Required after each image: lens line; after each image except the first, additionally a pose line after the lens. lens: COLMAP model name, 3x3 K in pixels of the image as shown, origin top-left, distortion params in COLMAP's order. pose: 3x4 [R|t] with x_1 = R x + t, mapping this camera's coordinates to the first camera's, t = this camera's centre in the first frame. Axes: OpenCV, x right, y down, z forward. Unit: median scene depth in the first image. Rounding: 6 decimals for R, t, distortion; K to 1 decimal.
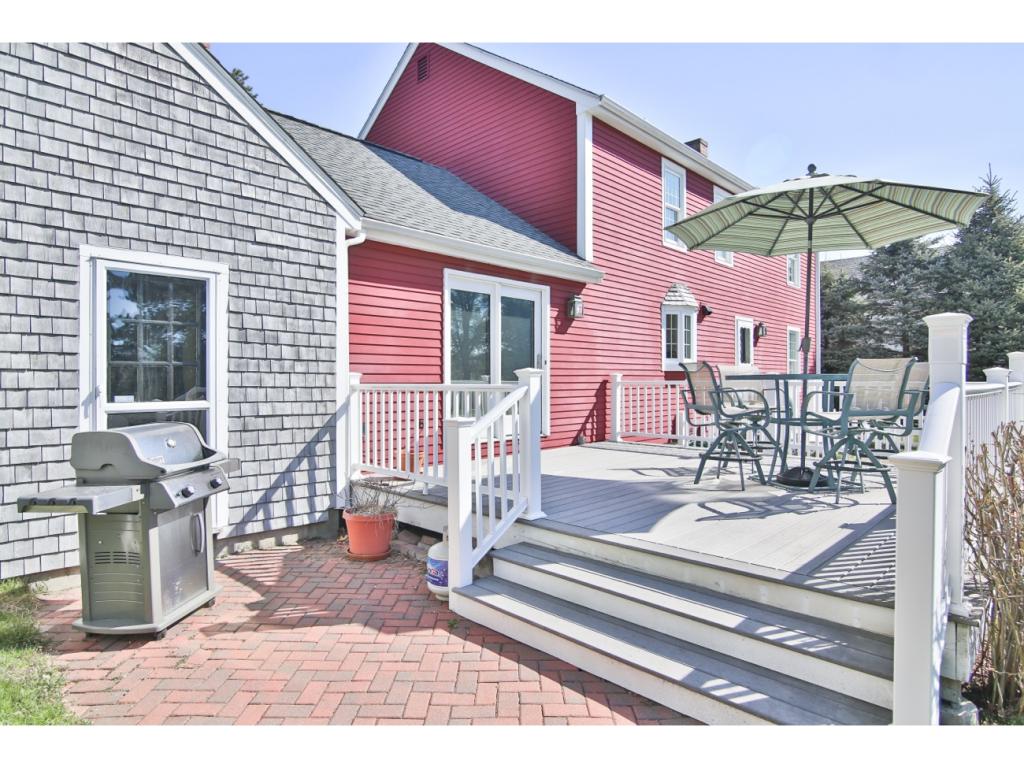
lens RADIAL K [[569.6, 0, 510.5], [0, 569.6, 379.8], [0, 0, 1]] dist [-0.029306, -0.000676]
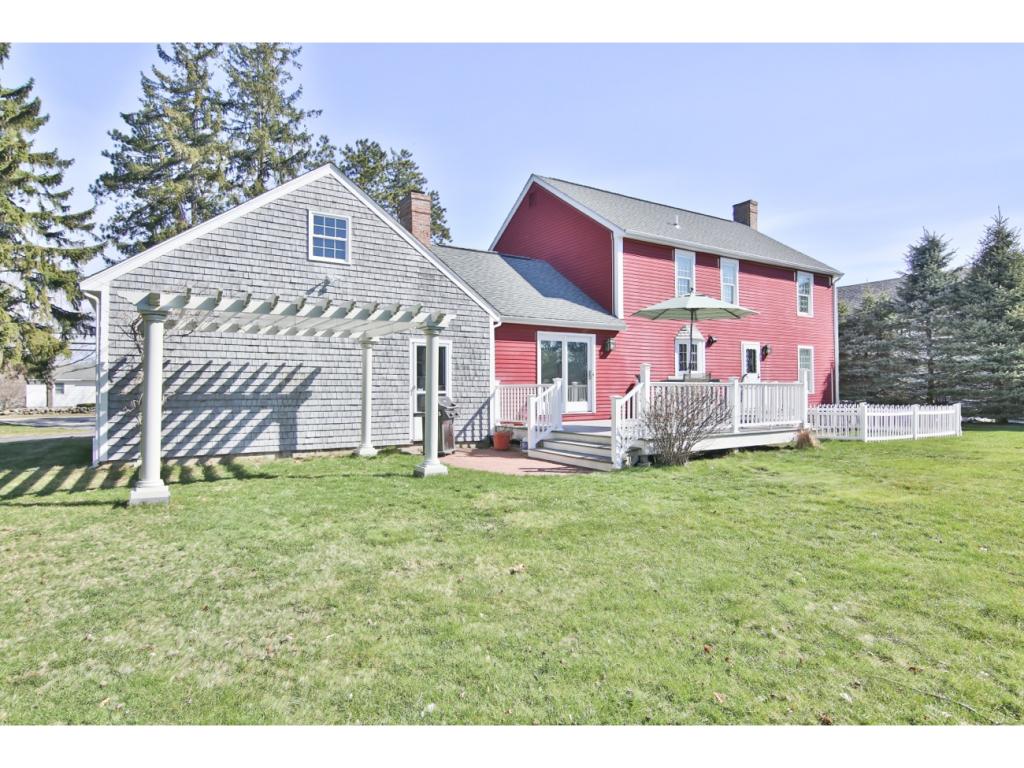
lens RADIAL K [[569.6, 0, 508.7], [0, 569.6, 384.8], [0, 0, 1]] dist [-0.029306, -0.000676]
pose [[0.973379, -0.002622, -0.229185, 0.338154], [0.001365, 0.999983, -0.005645, 0.020500], [0.229196, 0.005182, 0.973366, -1.386248]]
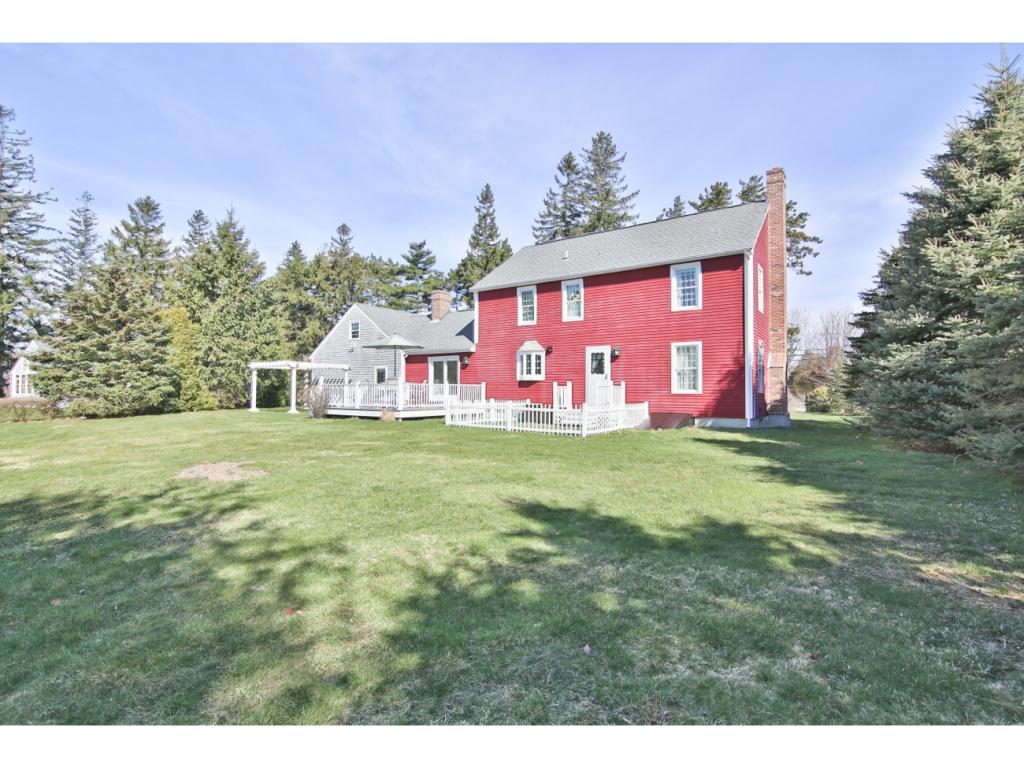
lens RADIAL K [[494.9, 0, 512.7], [0, 494.9, 384.2], [0, 0, 1]] dist [-0.022881, 0.002955]
pose [[0.173101, -0.005015, -0.984891, 4.390168], [-0.000437, 0.999987, -0.005168, 0.019227], [0.984904, 0.001325, 0.173097, 1.242303]]
